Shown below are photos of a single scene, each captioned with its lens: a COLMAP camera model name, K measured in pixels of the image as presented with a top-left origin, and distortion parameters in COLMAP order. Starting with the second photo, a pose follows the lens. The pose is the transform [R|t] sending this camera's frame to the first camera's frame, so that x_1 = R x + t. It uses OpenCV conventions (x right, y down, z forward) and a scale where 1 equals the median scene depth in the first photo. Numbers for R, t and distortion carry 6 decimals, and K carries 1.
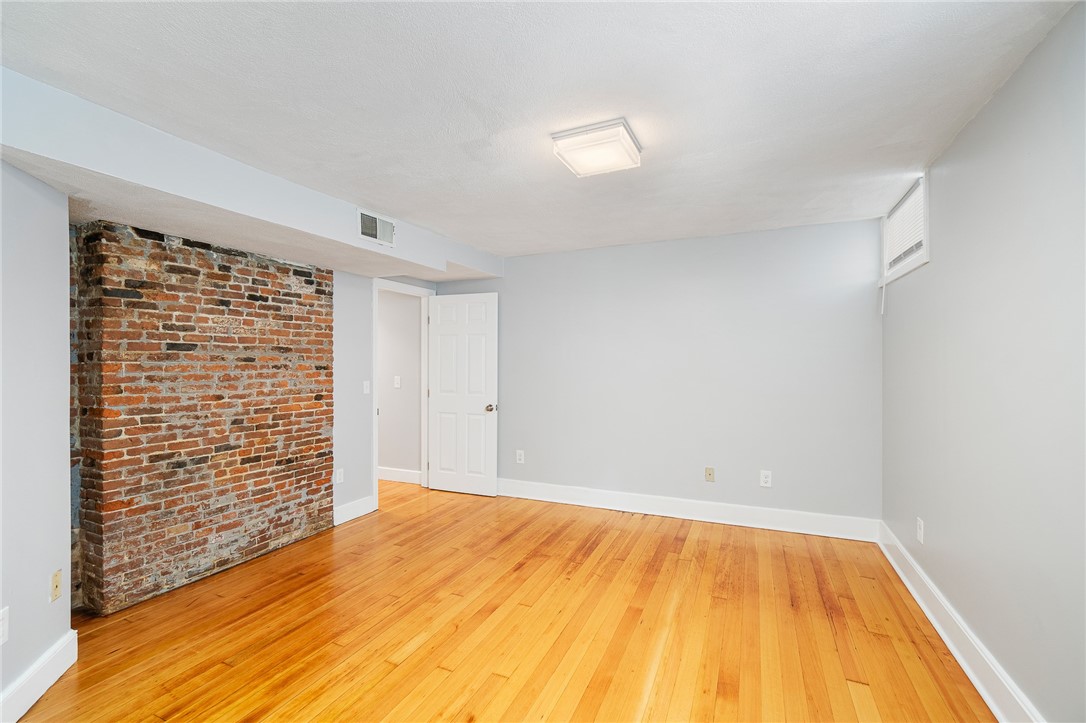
lens RADIAL K [[478.2, 0, 539.4], [0, 478.2, 359.5], [0, 0, 1]] dist [-0.000889, -0.000148]
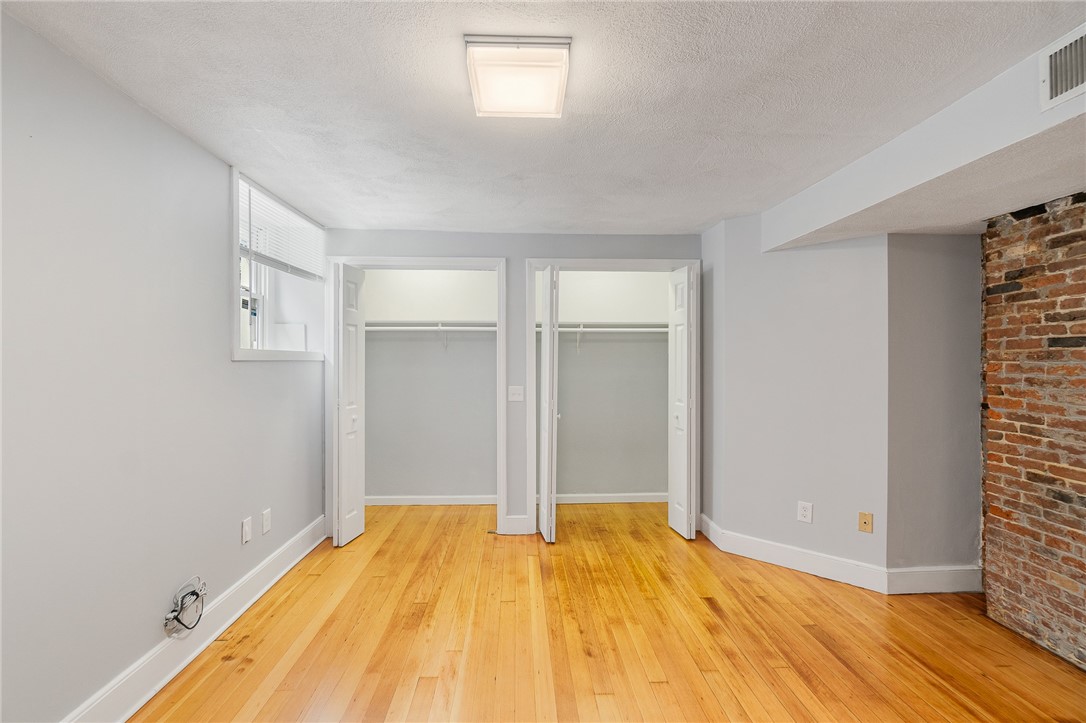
lens RADIAL K [[478.2, 0, 539.4], [0, 478.2, 359.5], [0, 0, 1]] dist [-0.000889, -0.000148]
pose [[-0.892950, 0.002818, -0.450147, 0.345717], [0.004910, 0.999982, -0.003481, -0.000162], [0.450129, -0.005318, -0.892948, 1.361430]]
